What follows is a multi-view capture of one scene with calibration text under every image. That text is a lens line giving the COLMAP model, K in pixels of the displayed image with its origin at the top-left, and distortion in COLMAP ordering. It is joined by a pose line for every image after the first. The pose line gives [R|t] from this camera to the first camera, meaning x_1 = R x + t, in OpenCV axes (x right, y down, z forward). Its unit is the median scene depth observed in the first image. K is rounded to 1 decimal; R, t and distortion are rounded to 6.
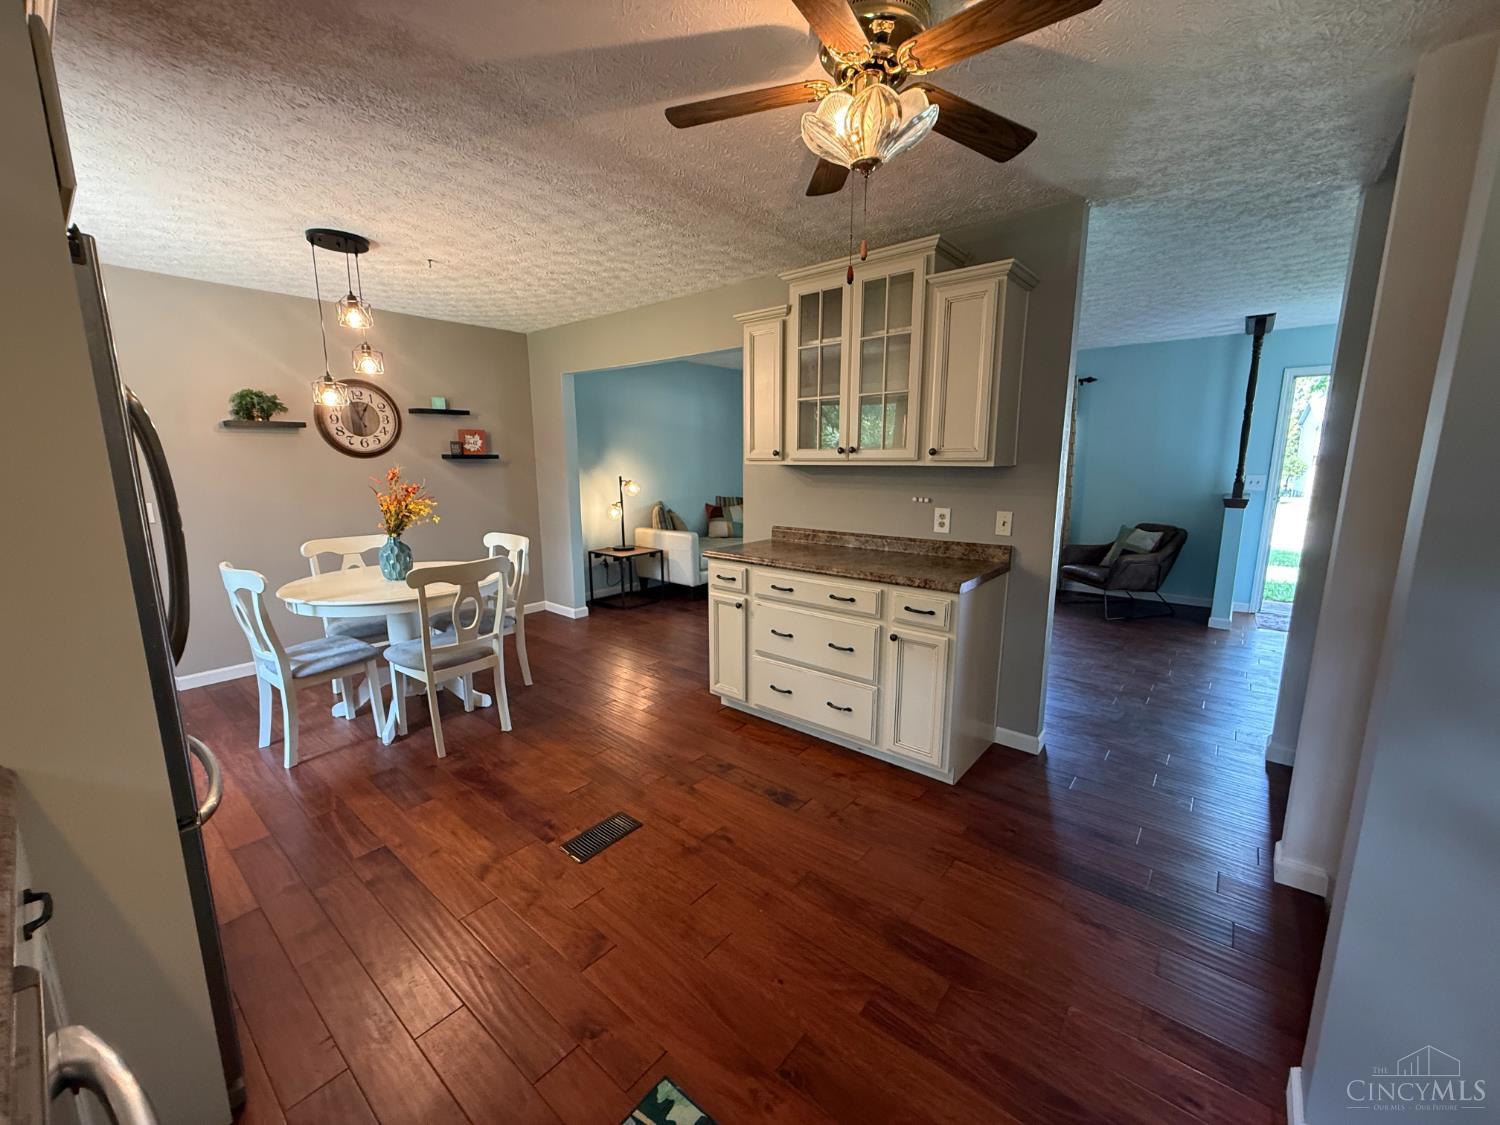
lens RADIAL K [[593.3, 0, 741.9], [0, 593.3, 567.4], [0, 0, 1]] dist [0.001423, -0.000291]
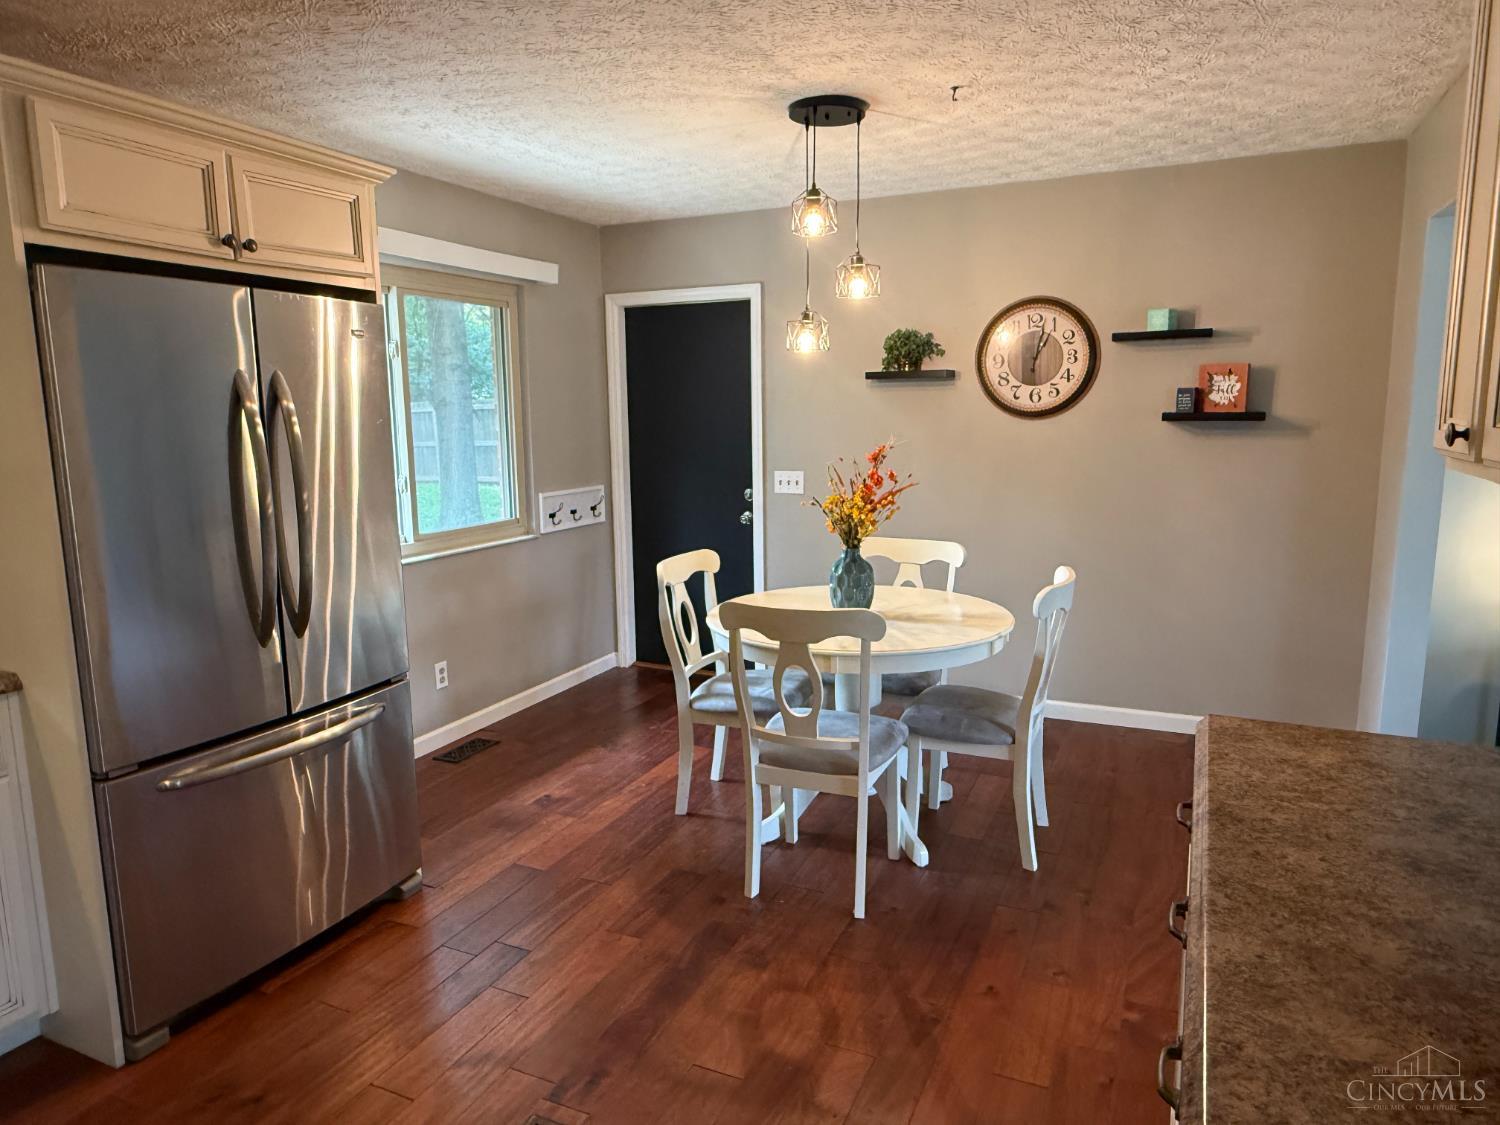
lens RADIAL K [[959.7, 0, 752.5], [0, 959.7, 562.8], [0, 0, 1]] dist [0.005855, -0.004175]
pose [[0.260829, 0.152821, -0.953213, 0.321034], [-0.164858, 0.979938, 0.111995, -0.112801], [0.951205, 0.127933, 0.280790, 0.505844]]
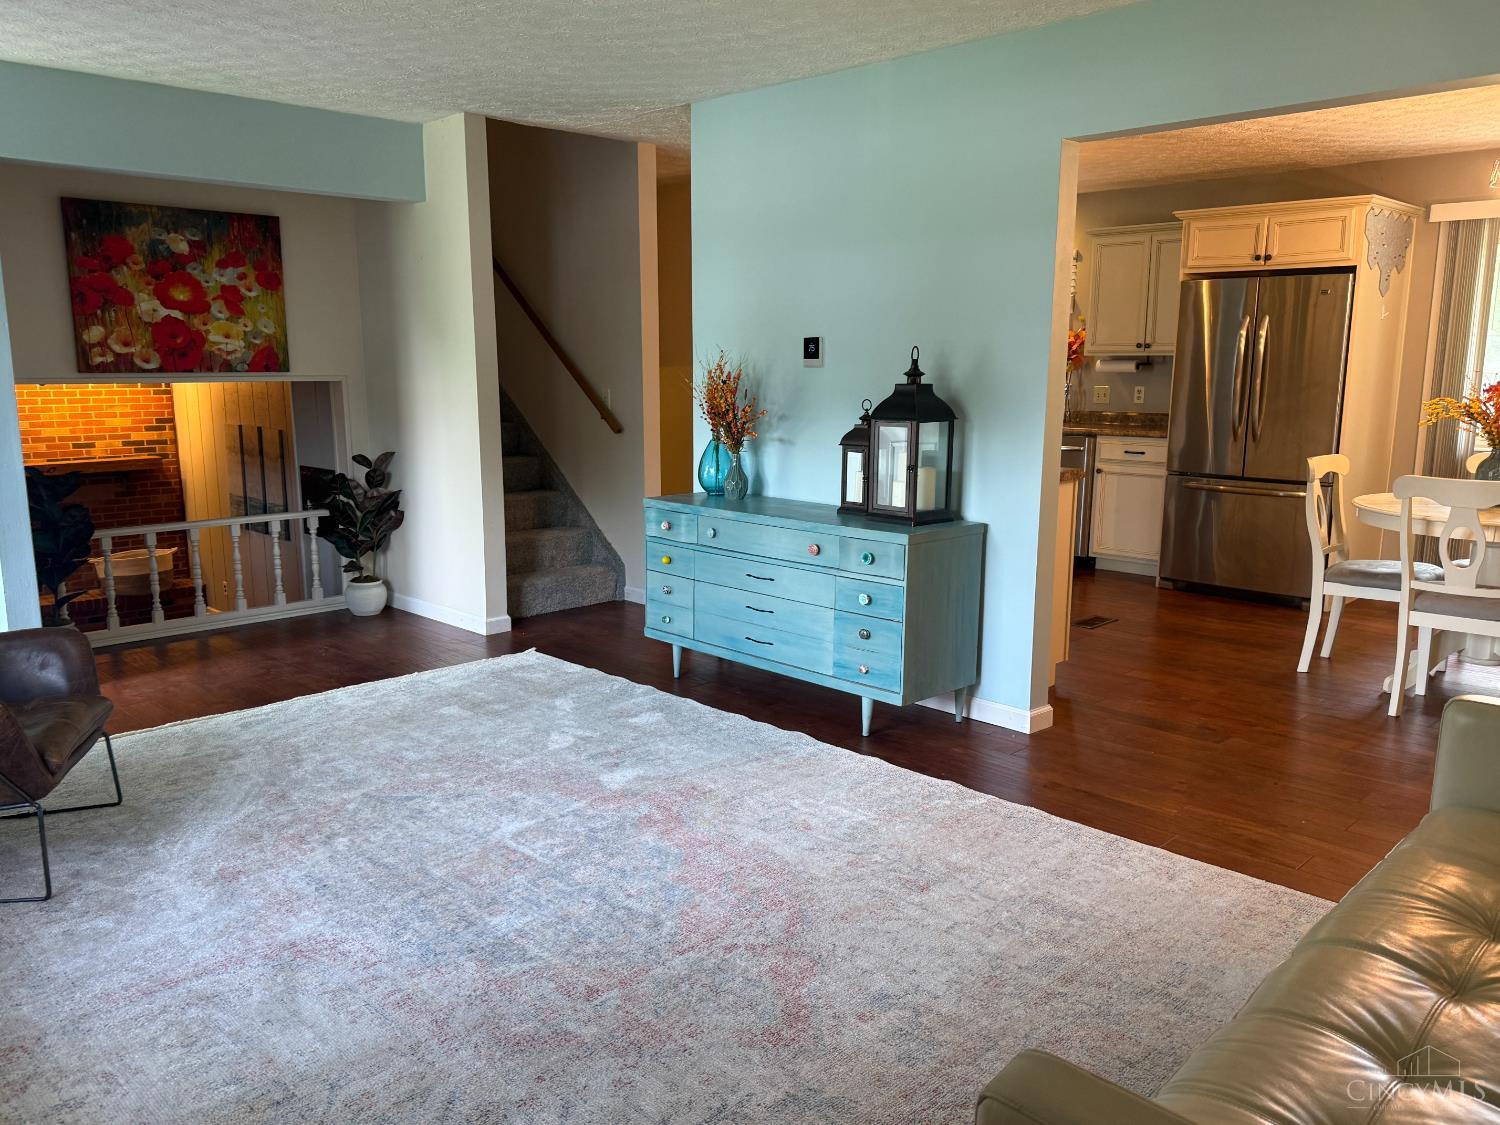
lens RADIAL K [[1146.3, 0, 755.4], [0, 1146.3, 574.3], [0, 0, 1]] dist [0.079237, -0.105032]
pose [[-0.996811, -0.015547, 0.078271, 0.204134], [0.014135, 0.930930, 0.364924, -0.385339], [-0.078538, 0.364866, -0.927742, 2.103437]]
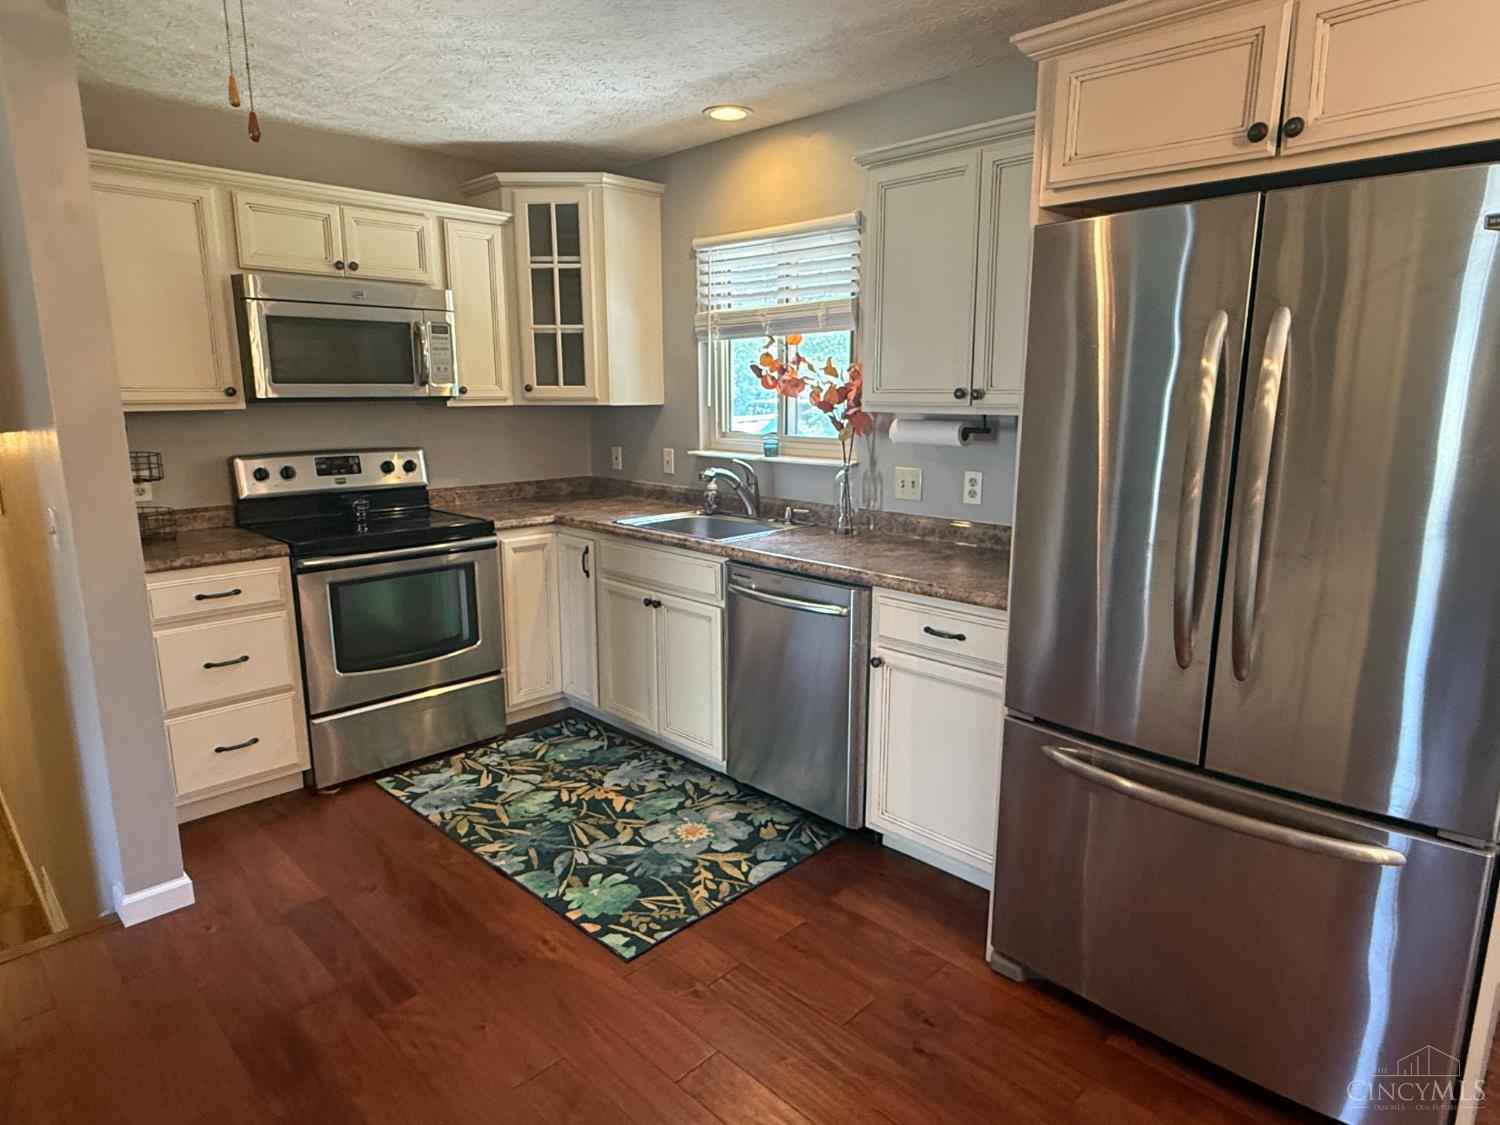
lens RADIAL K [[888.7, 0, 754.5], [0, 888.7, 566.0], [0, 0, 1]] dist [0.005105, 0.003073]
pose [[-0.996605, -0.013523, 0.081208, -0.178378], [0.017597, 0.928629, 0.370593, -0.160316], [-0.080423, 0.370764, -0.925239, 0.817345]]
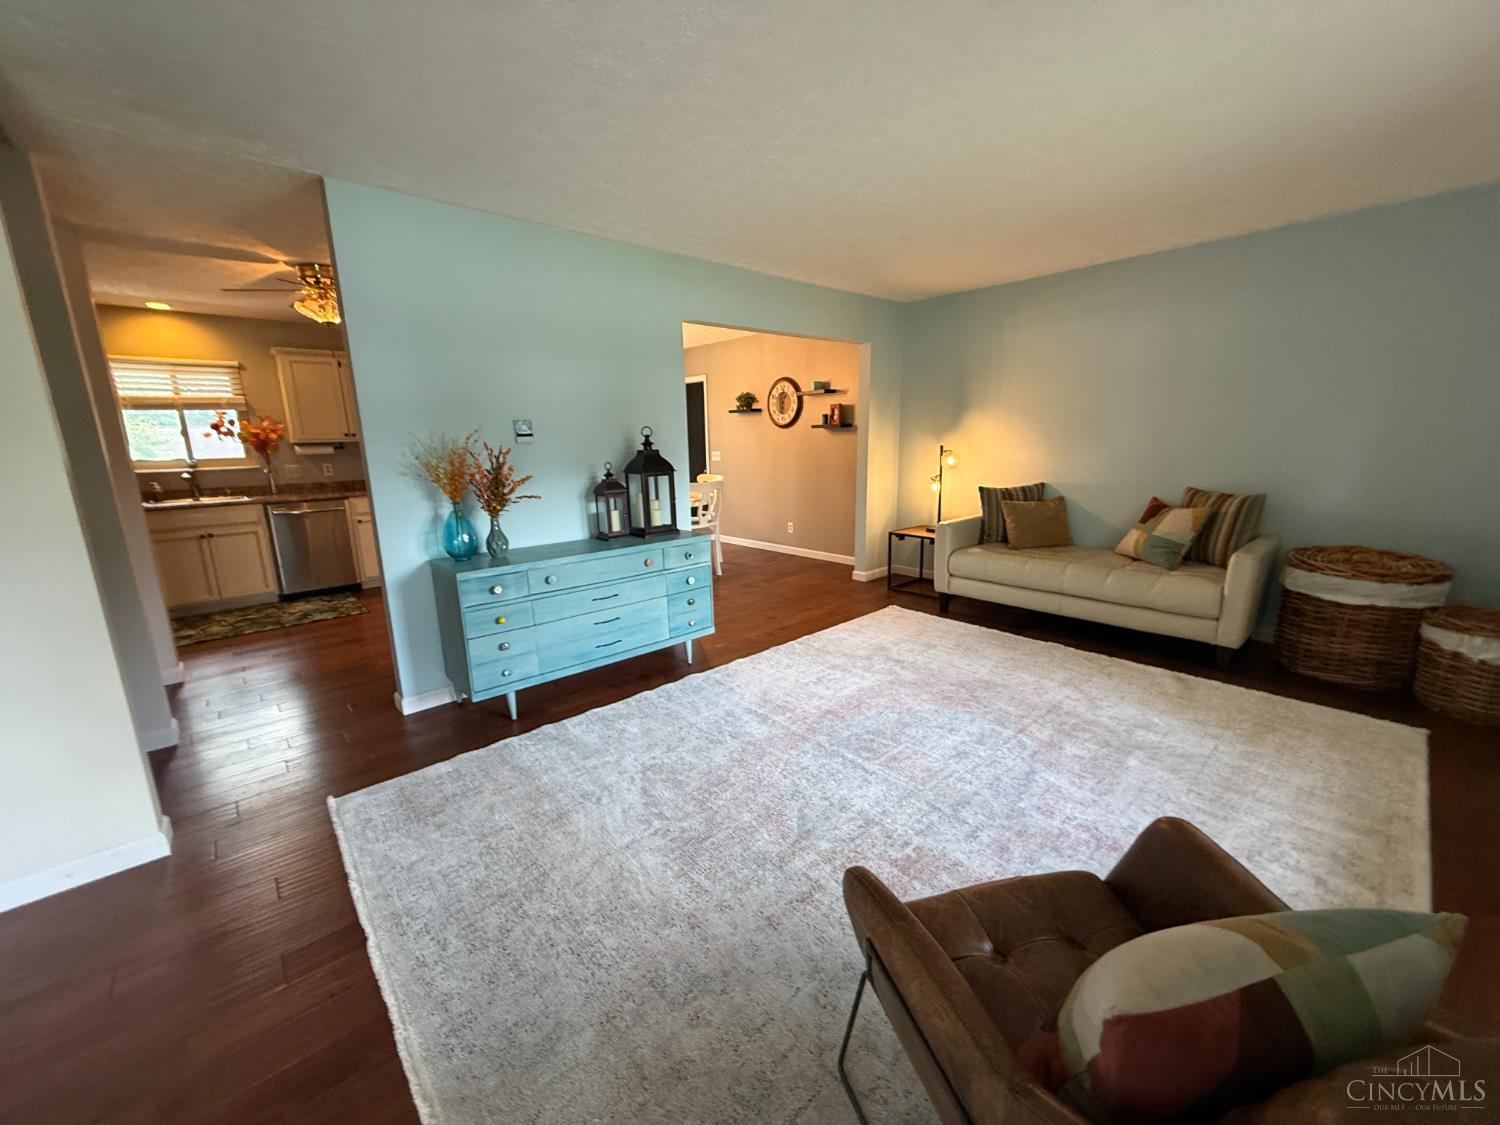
lens RADIAL K [[593.3, 0, 744.1], [0, 593.3, 564.0], [0, 0, 1]] dist [0.001423, -0.000291]
pose [[-0.147989, 0.216599, -0.964979, 1.051441], [-0.159477, 0.957727, 0.239429, -0.224741], [0.976046, 0.189324, -0.107190, 1.274503]]
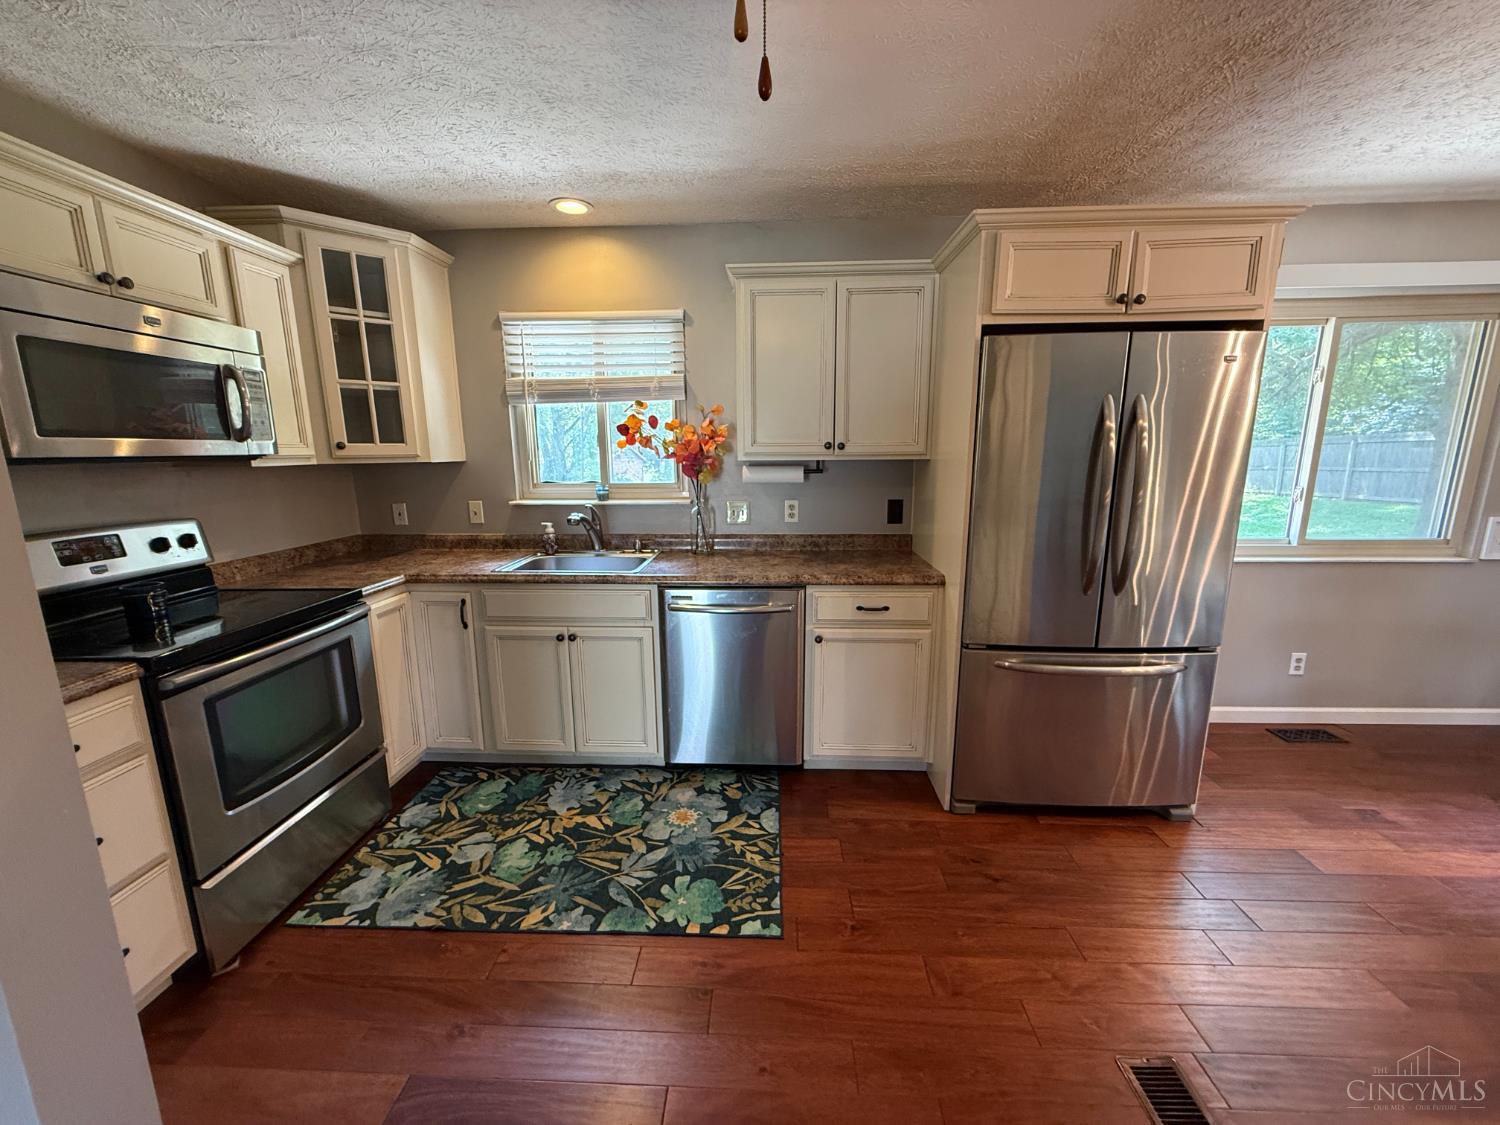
lens RADIAL K [[593.3, 0, 747.3], [0, 593.3, 565.0], [0, 0, 1]] dist [0.001423, -0.000291]
pose [[-0.796634, 0.124960, -0.591404, 0.213332], [-0.099681, 0.937844, 0.332433, -0.112413], [0.596186, 0.323779, -0.734663, 0.594154]]
